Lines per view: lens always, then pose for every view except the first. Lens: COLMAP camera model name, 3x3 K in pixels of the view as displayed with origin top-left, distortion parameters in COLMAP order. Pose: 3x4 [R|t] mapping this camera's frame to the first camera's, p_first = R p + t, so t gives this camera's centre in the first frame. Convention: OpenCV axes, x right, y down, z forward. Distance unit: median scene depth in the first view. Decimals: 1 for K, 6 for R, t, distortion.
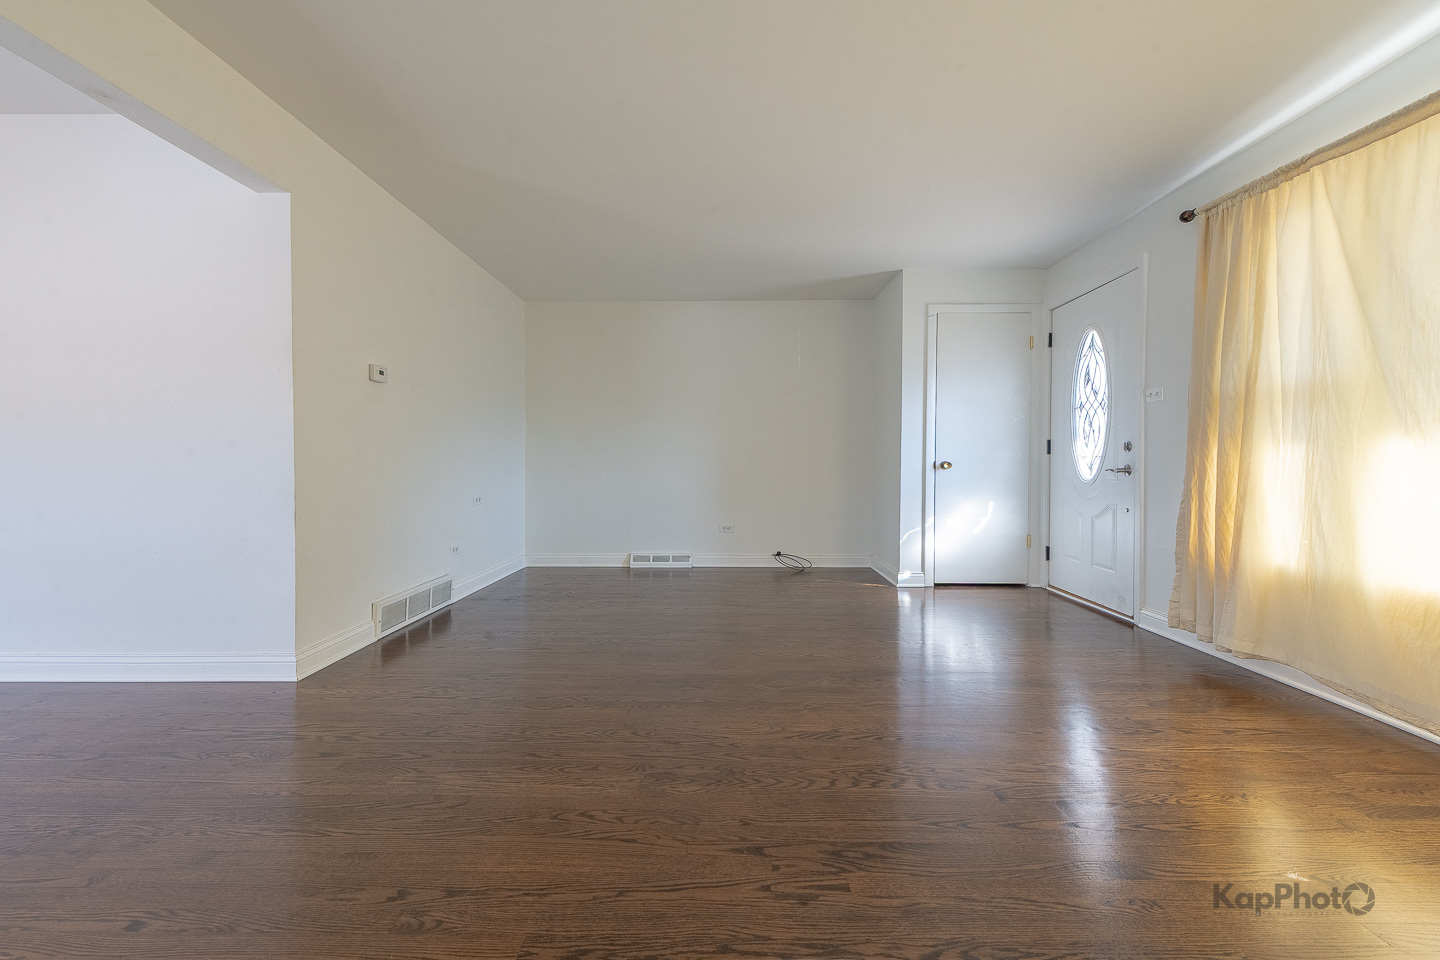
lens RADIAL K [[582.6, 0, 731.5], [0, 582.6, 472.2], [0, 0, 1]] dist [0.016537, -0.006155]
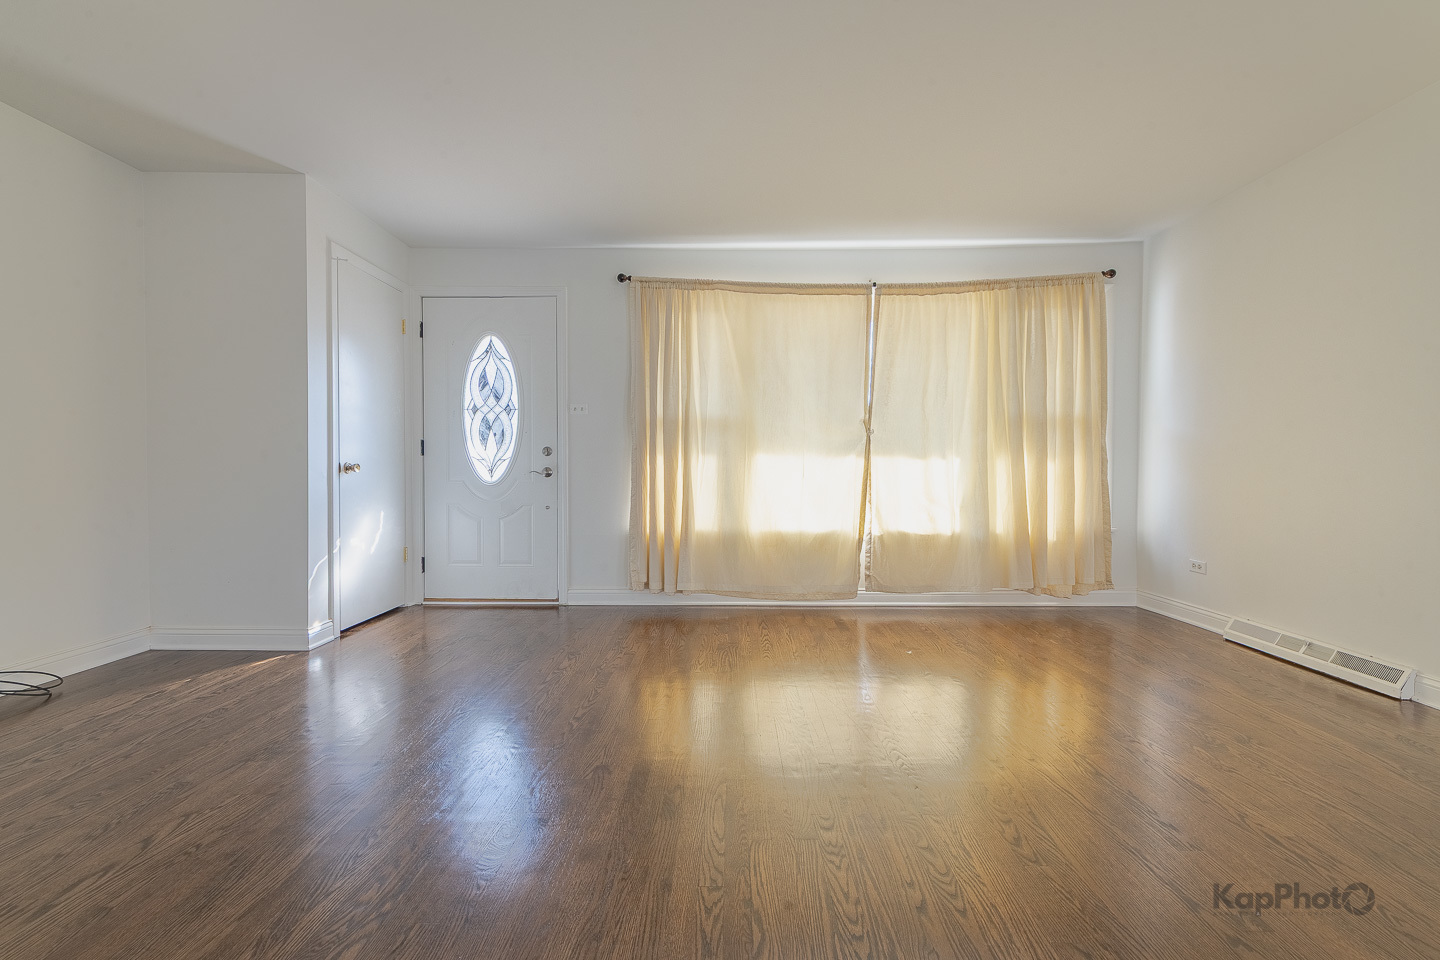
lens RADIAL K [[580.1, 0, 719.4], [0, 580.1, 474.9], [0, 0, 1]] dist [0.020369, -0.007999]
pose [[-0.003870, -0.008788, 0.999954, -0.403027], [0.012361, 0.999885, 0.008835, -0.003412], [-0.999916, 0.012395, -0.003761, 0.603994]]
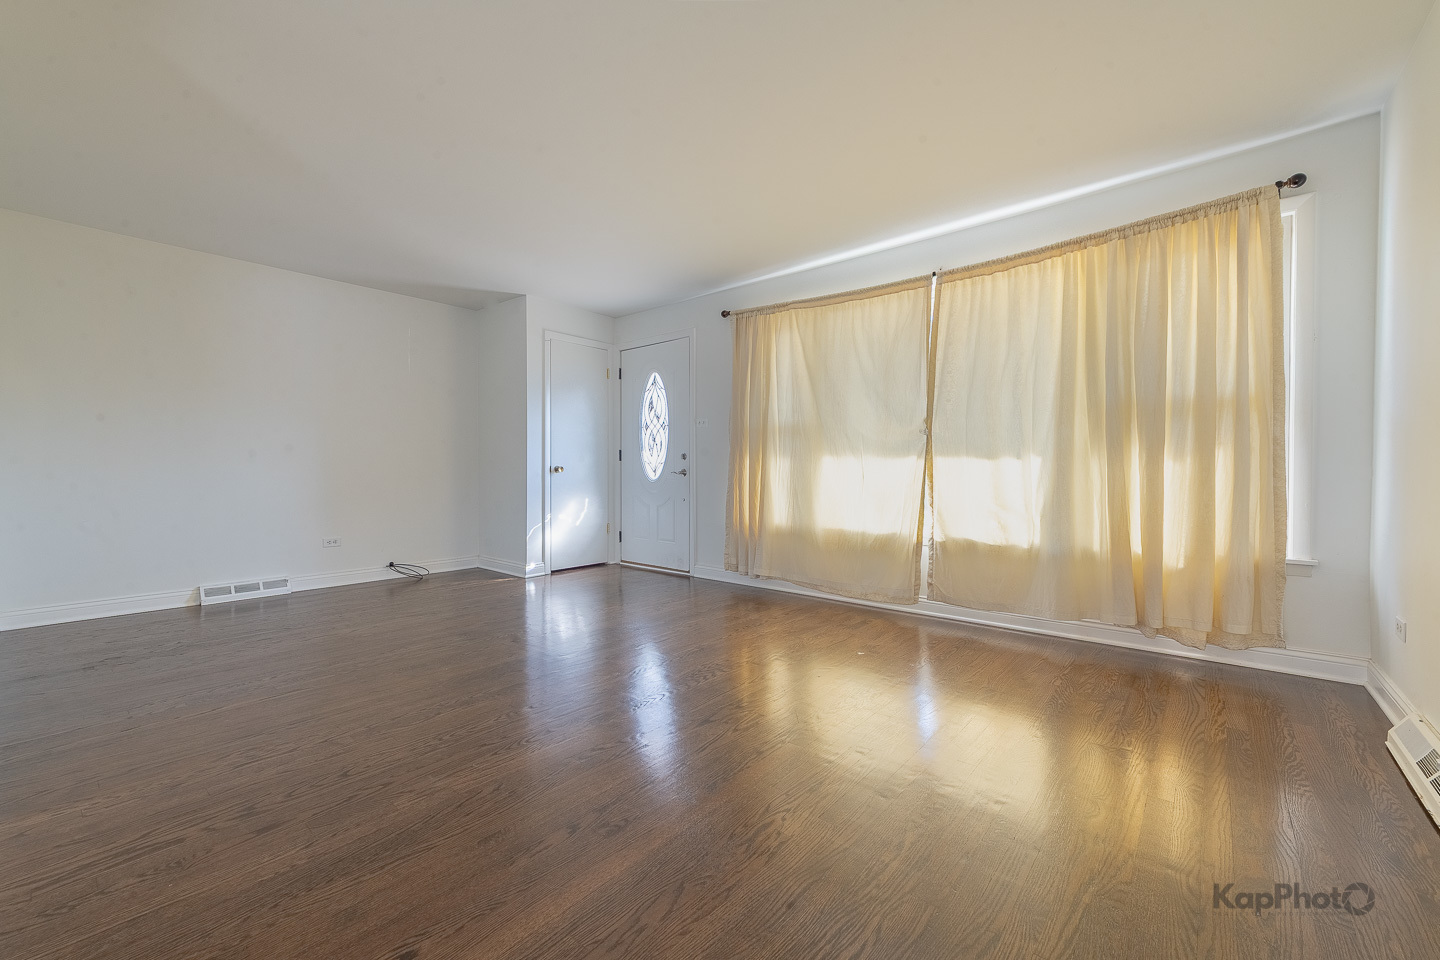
lens RADIAL K [[580.1, 0, 719.4], [0, 580.1, 474.9], [0, 0, 1]] dist [0.020369, -0.007999]
pose [[0.637707, -0.008124, 0.770237, -0.349801], [0.010026, 0.999947, 0.002245, 0.000245], [-0.770214, 0.006291, 0.637754, 0.002321]]
